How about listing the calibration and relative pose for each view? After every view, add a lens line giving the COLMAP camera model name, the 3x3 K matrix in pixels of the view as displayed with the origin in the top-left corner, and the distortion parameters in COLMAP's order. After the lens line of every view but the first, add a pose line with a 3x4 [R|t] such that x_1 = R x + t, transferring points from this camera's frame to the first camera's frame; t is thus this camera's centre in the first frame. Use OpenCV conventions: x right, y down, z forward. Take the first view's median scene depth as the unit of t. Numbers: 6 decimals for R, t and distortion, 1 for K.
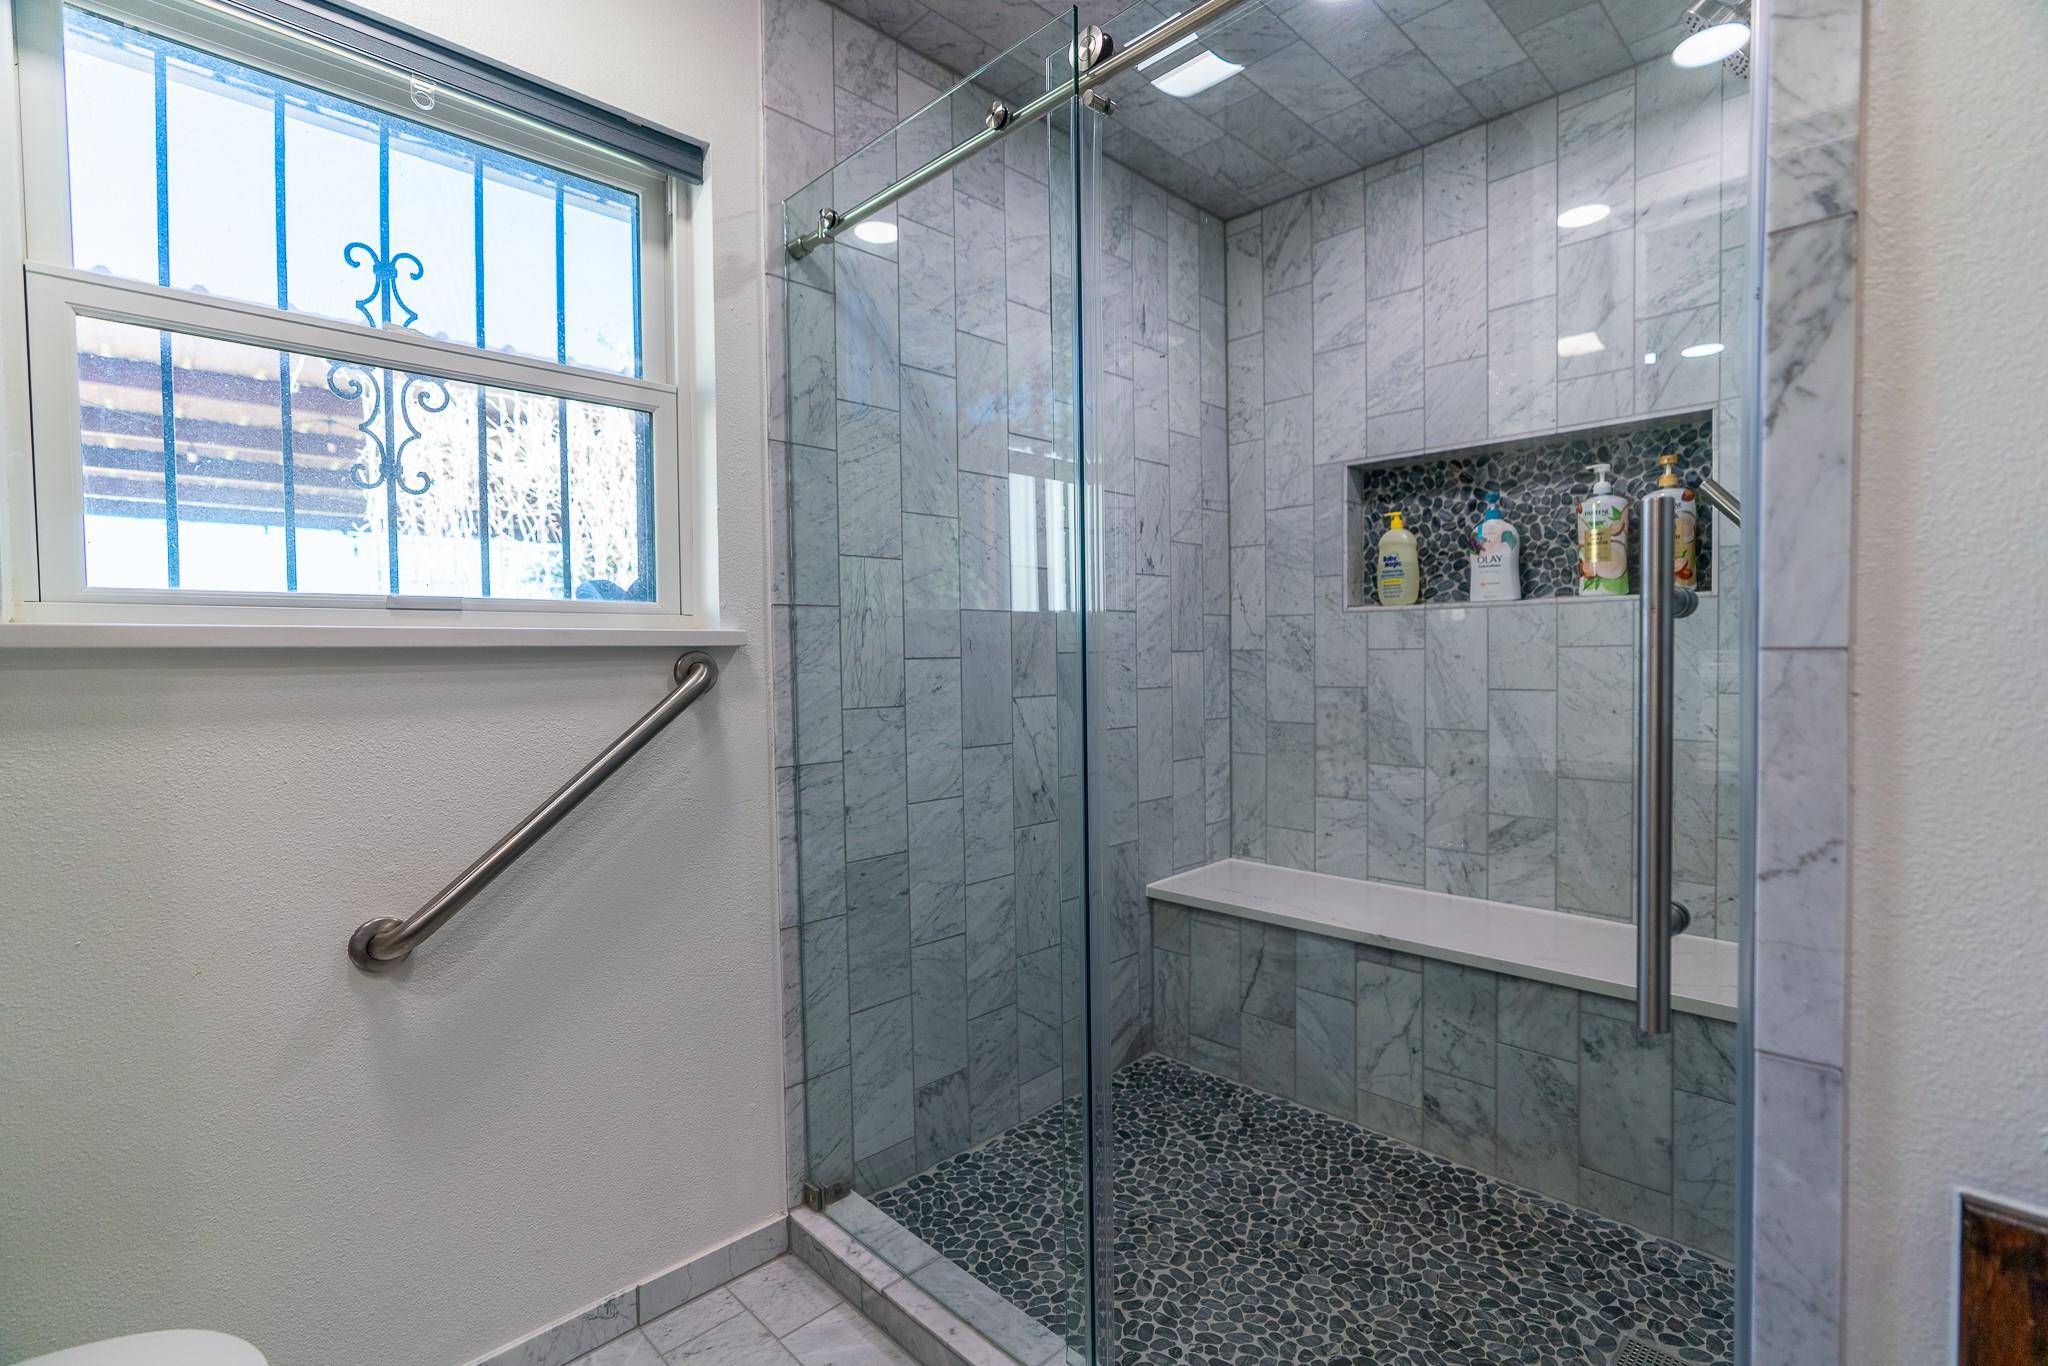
lens RADIAL K [[929.5, 0, 1024.9], [0, 929.5, 673.2], [0, 0, 1]] dist [-0.003805, 0.000571]
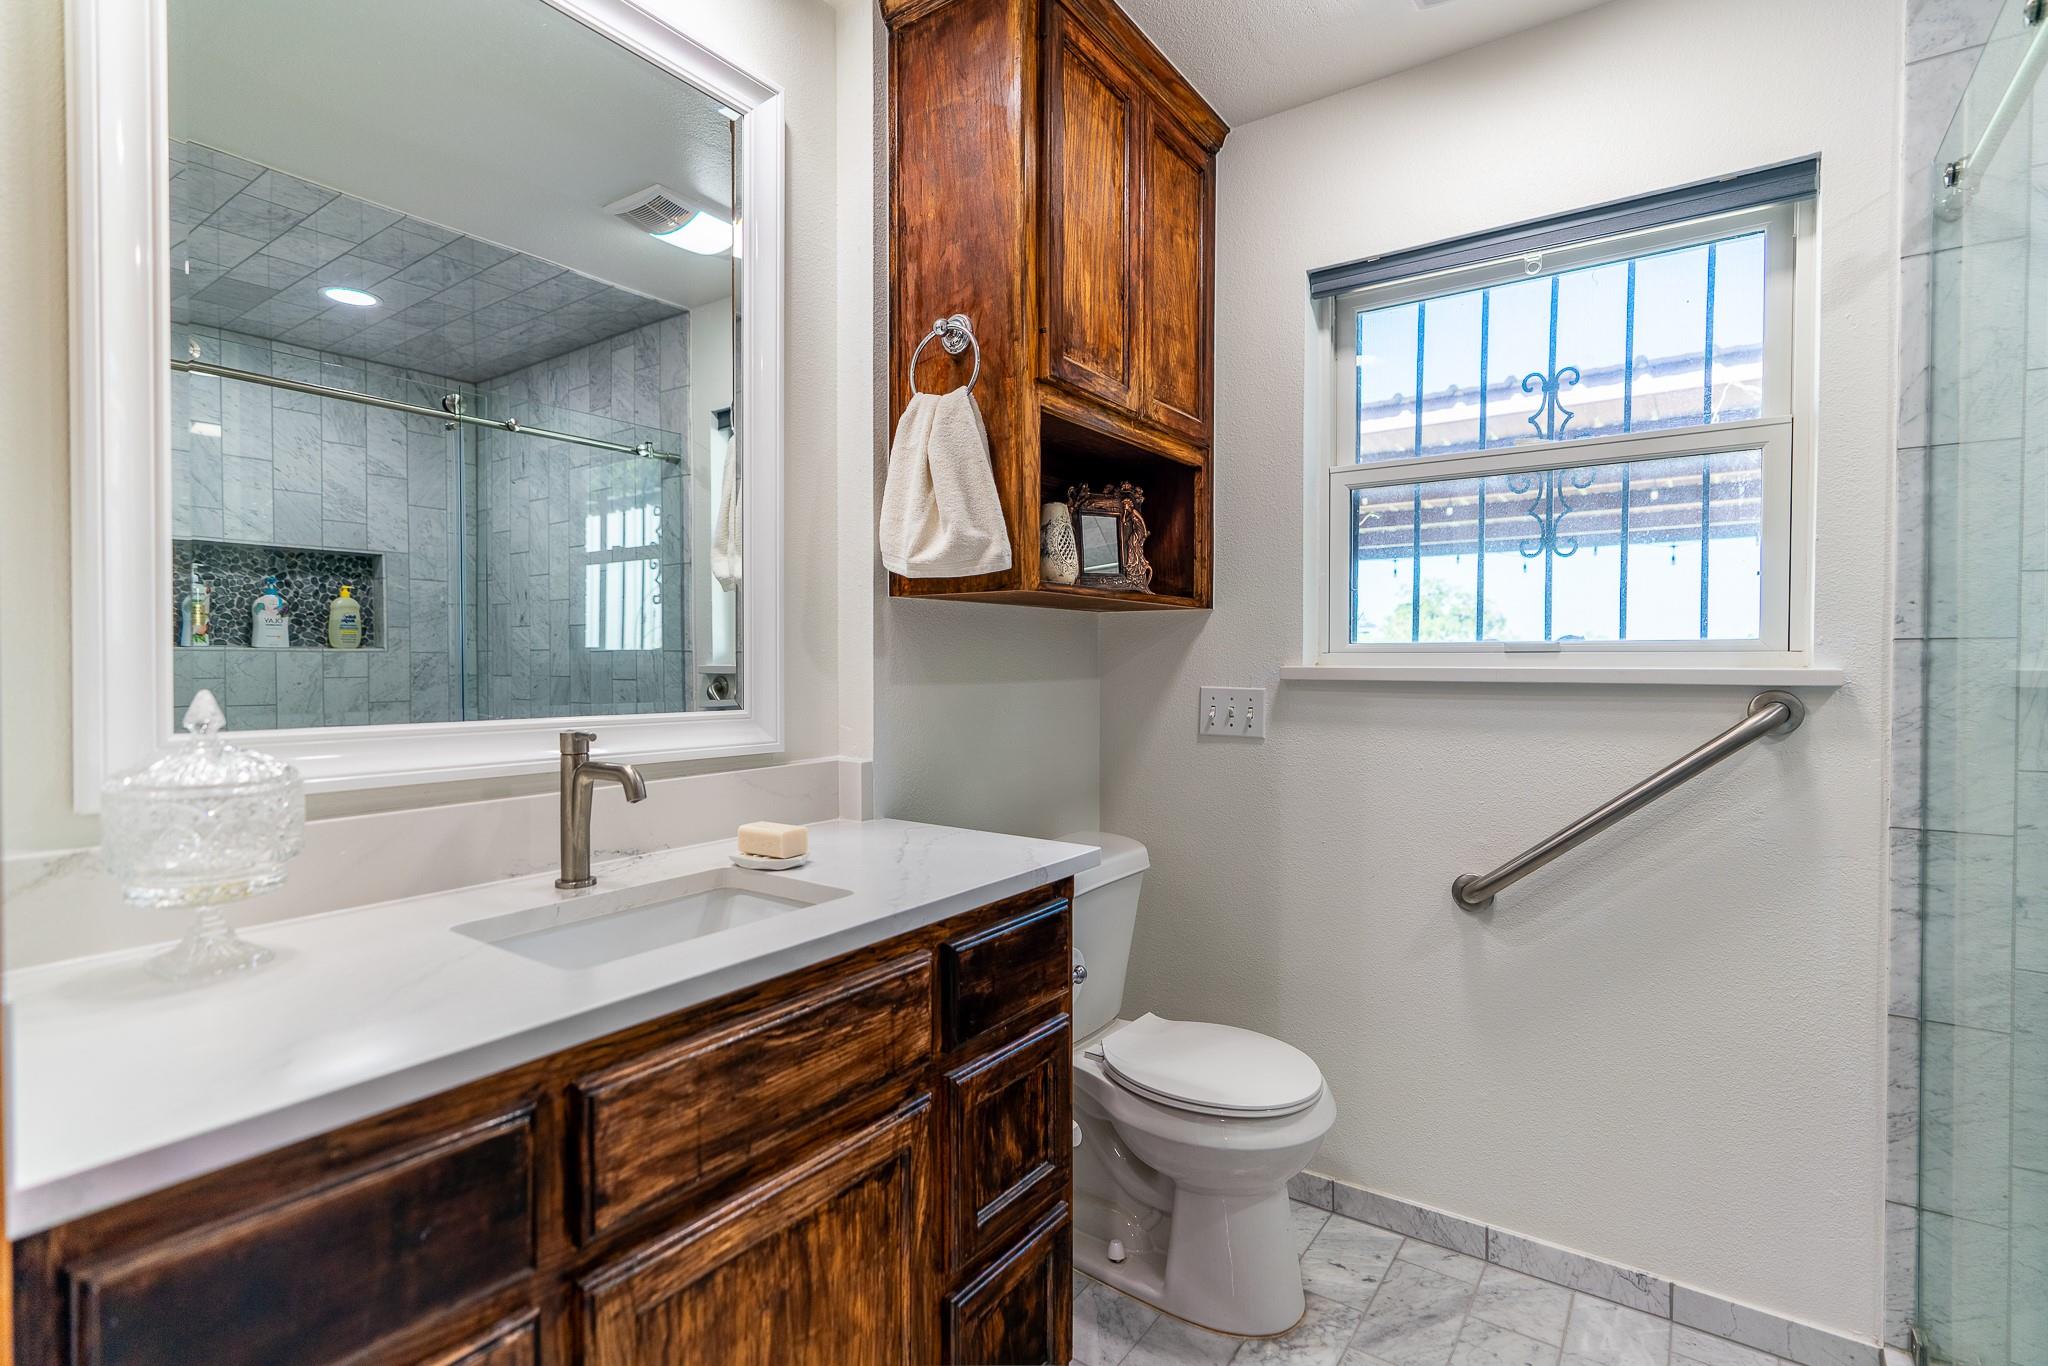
lens RADIAL K [[1013.9, 0, 1025.4], [0, 1013.9, 690.9], [0, 0, 1]] dist [0.003288, 0.000953]
pose [[0.194017, 0.034352, -0.980397, 0.504904], [-0.032254, 0.999070, 0.028623, -0.026497], [0.980468, 0.026068, 0.194944, 0.020644]]
